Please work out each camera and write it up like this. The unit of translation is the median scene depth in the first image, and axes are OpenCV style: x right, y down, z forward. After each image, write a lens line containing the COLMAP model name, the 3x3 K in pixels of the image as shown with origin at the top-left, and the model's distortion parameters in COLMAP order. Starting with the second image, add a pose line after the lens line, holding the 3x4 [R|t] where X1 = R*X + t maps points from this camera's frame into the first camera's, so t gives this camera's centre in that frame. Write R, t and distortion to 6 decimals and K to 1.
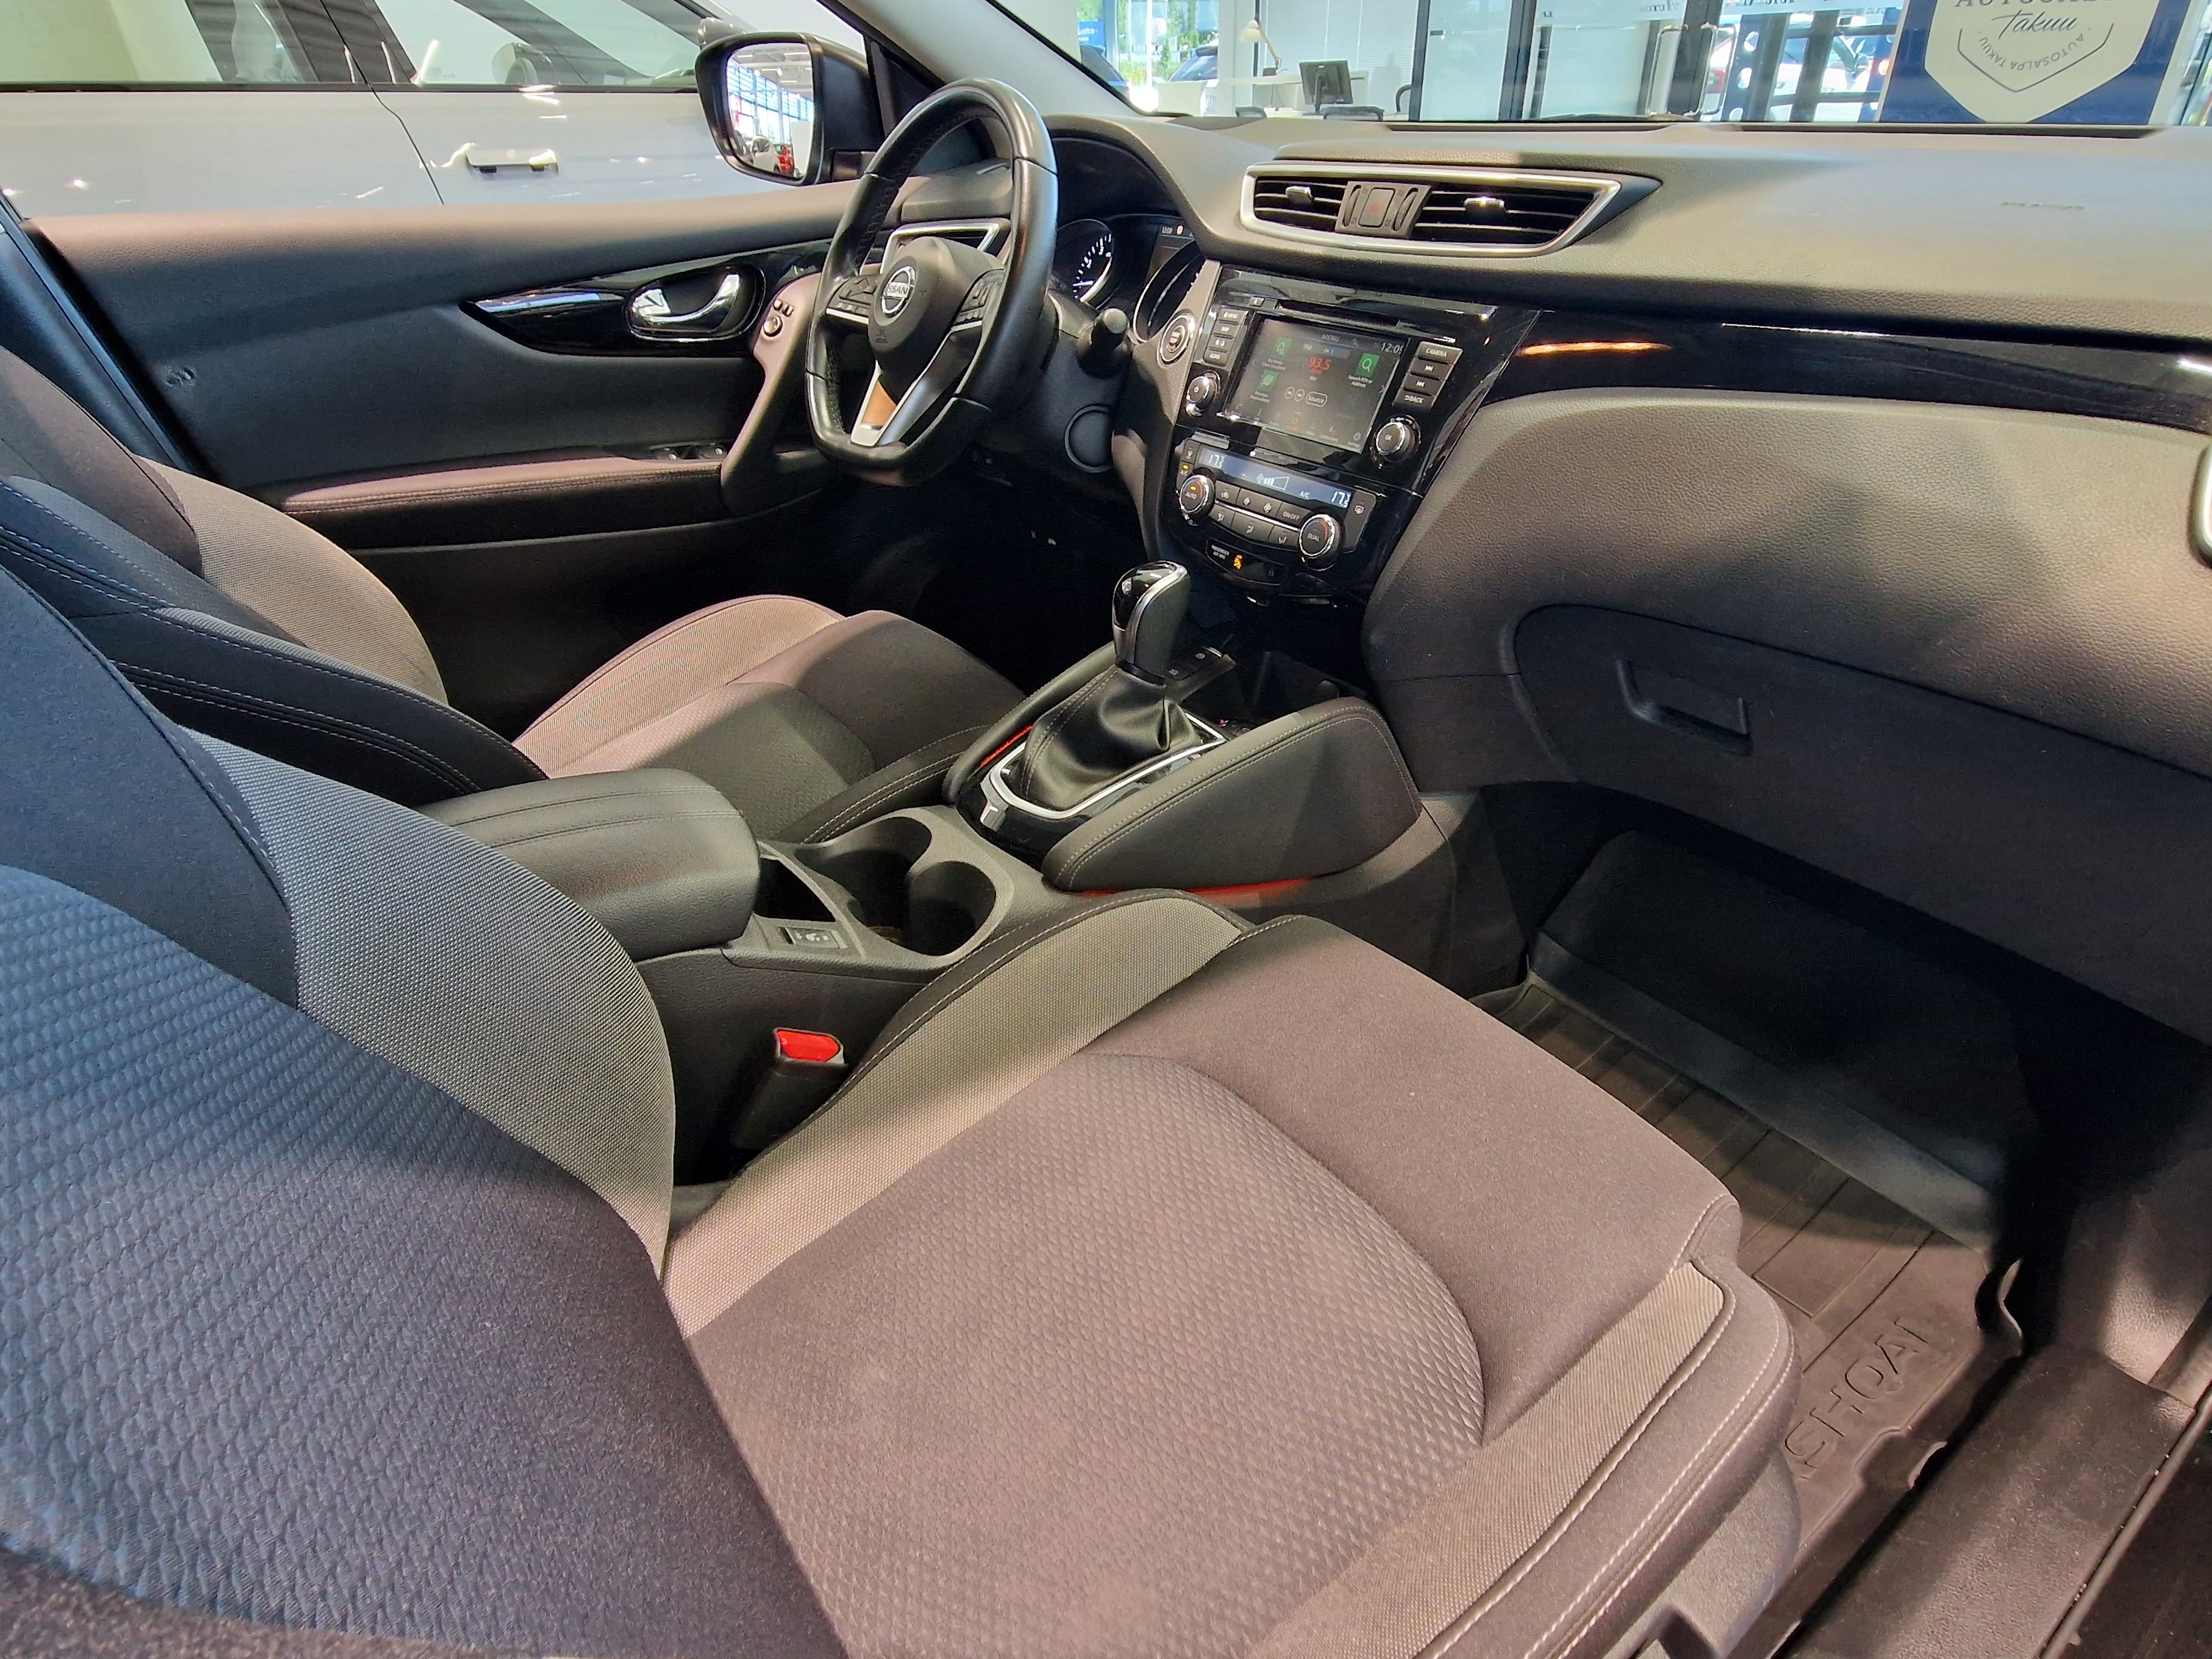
lens RADIAL K [[1228.4, 0, 1103.1], [0, 1228.4, 840.5], [0, 0, 1]] dist [-0.014709, 0.013587]
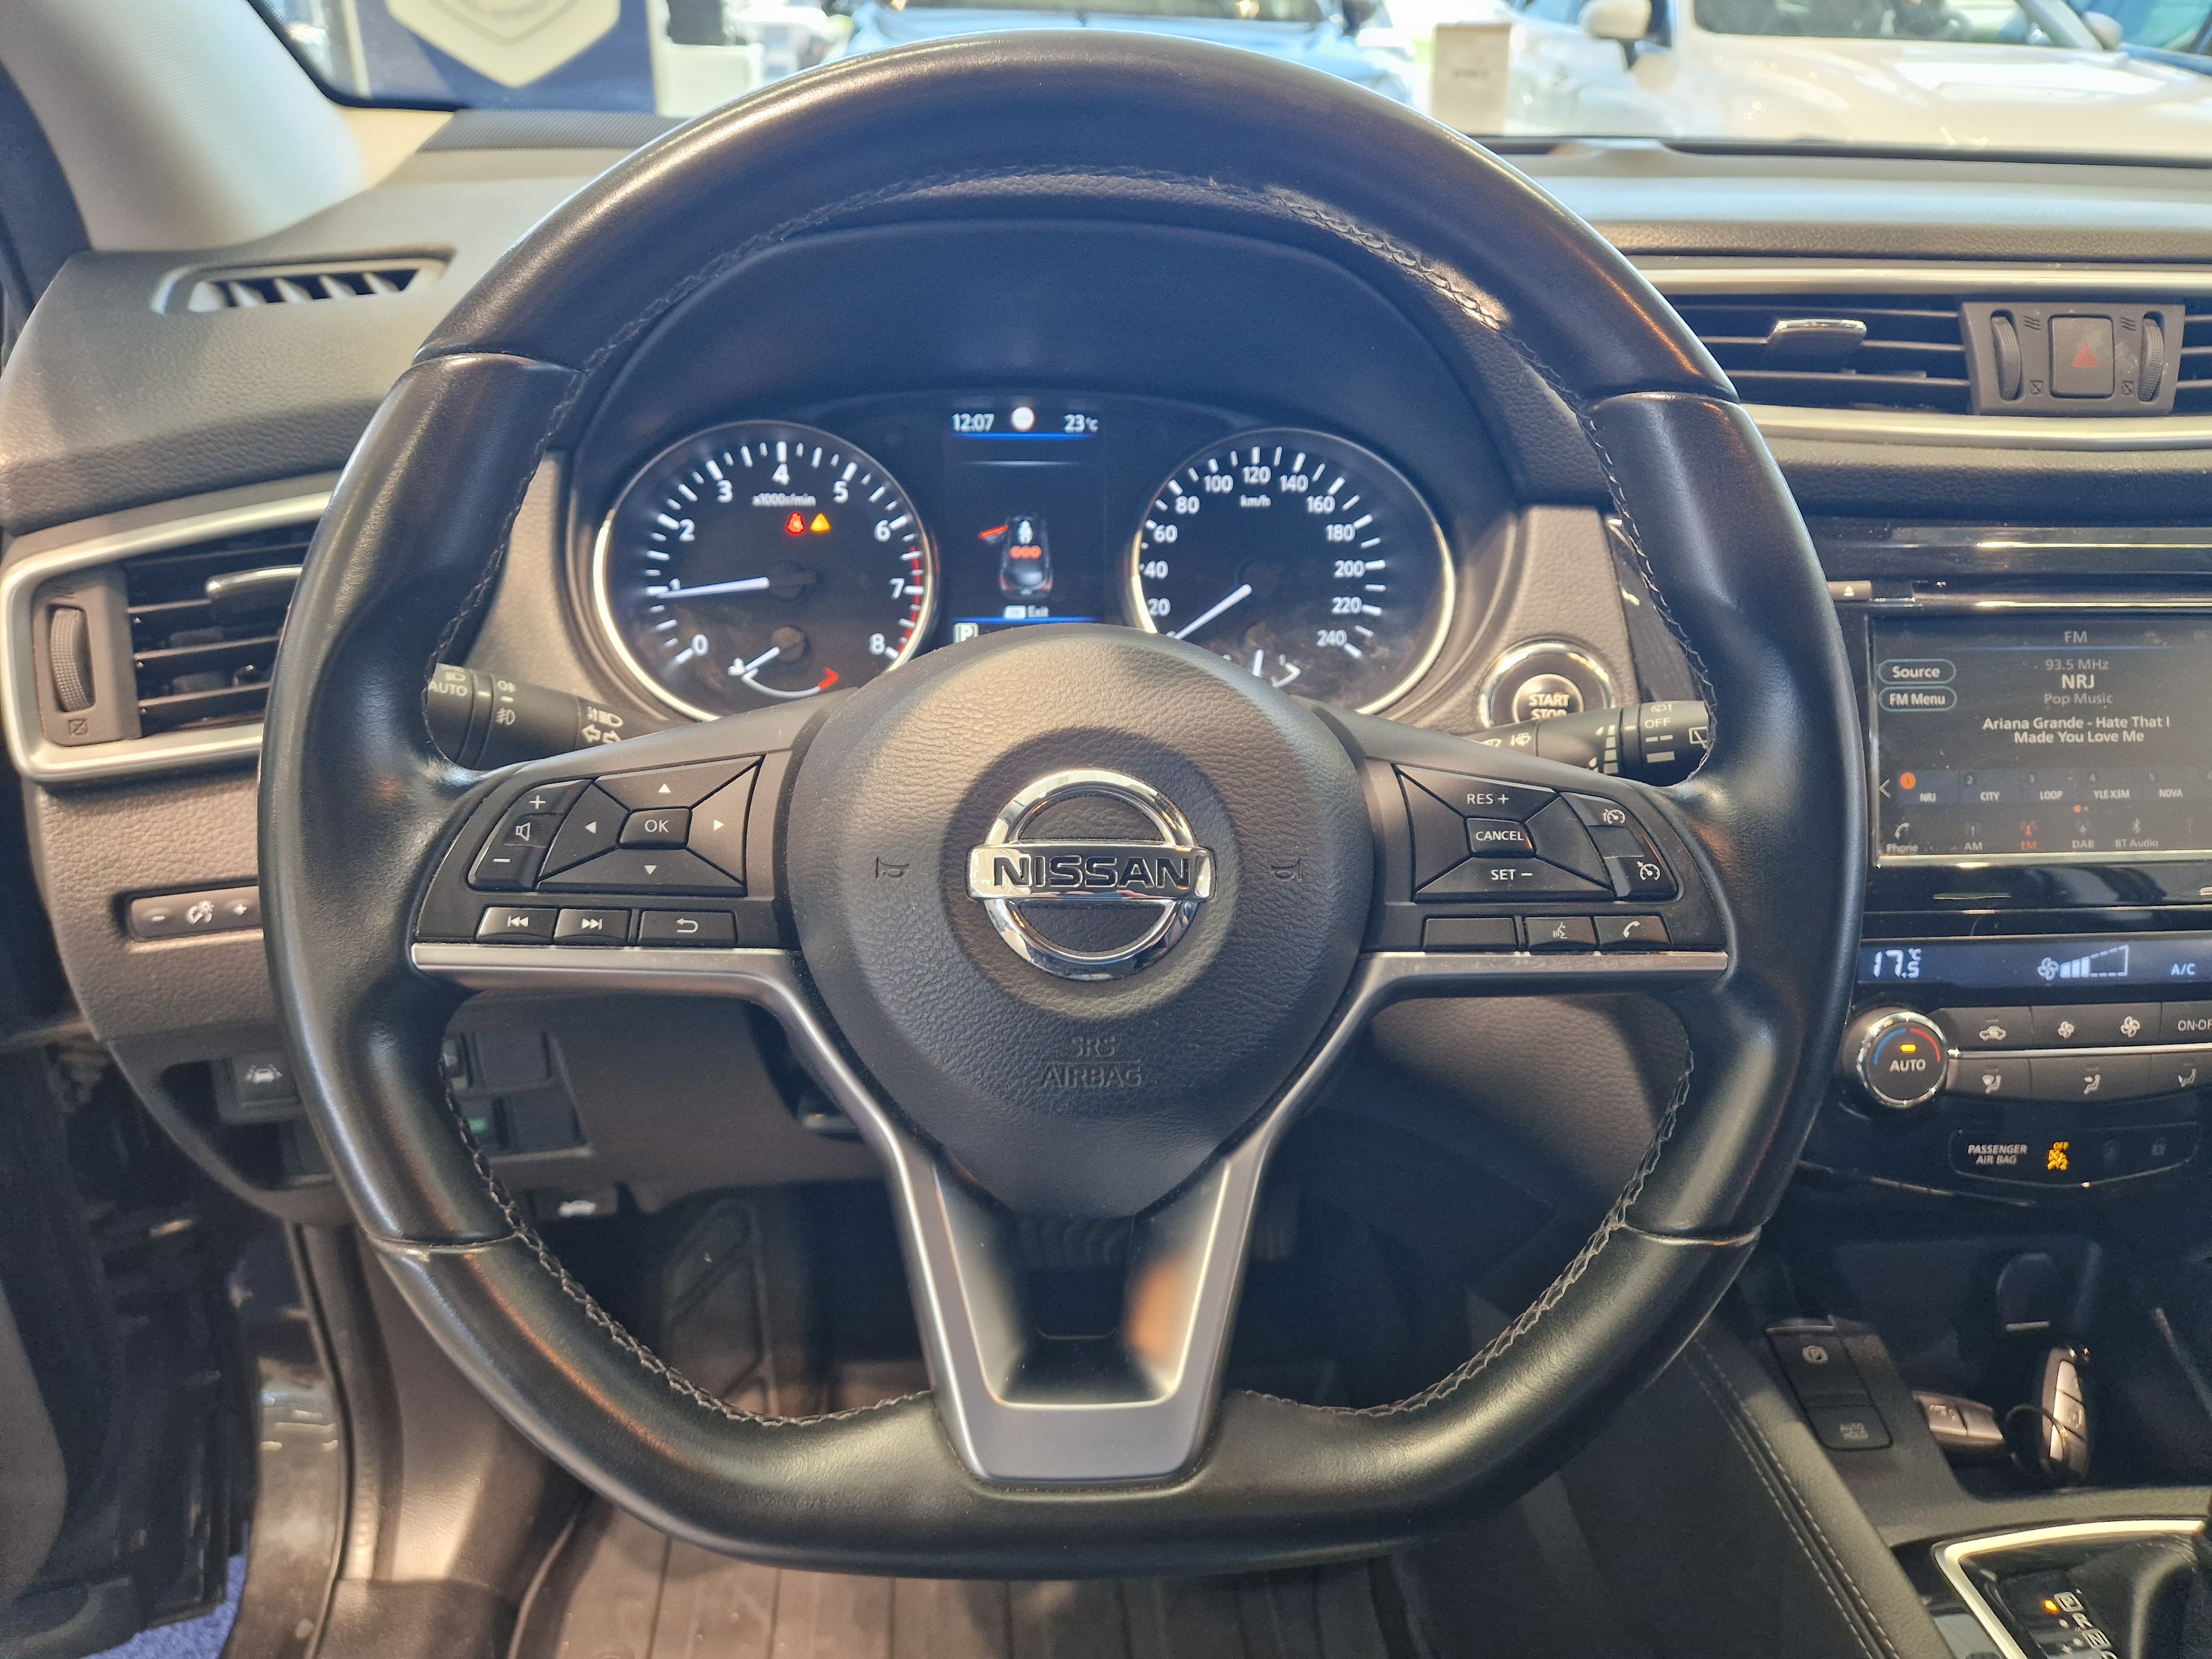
lens RADIAL K [[1490.4, 0, 1098.6], [0, 1490.4, 864.2], [0, 0, 1]] dist [0.076038, -0.077689]
pose [[0.502302, -0.379981, 0.776729, -0.456990], [0.418923, 0.892751, 0.165827, -0.574035], [-0.756437, 0.242094, 0.607613, 0.944133]]
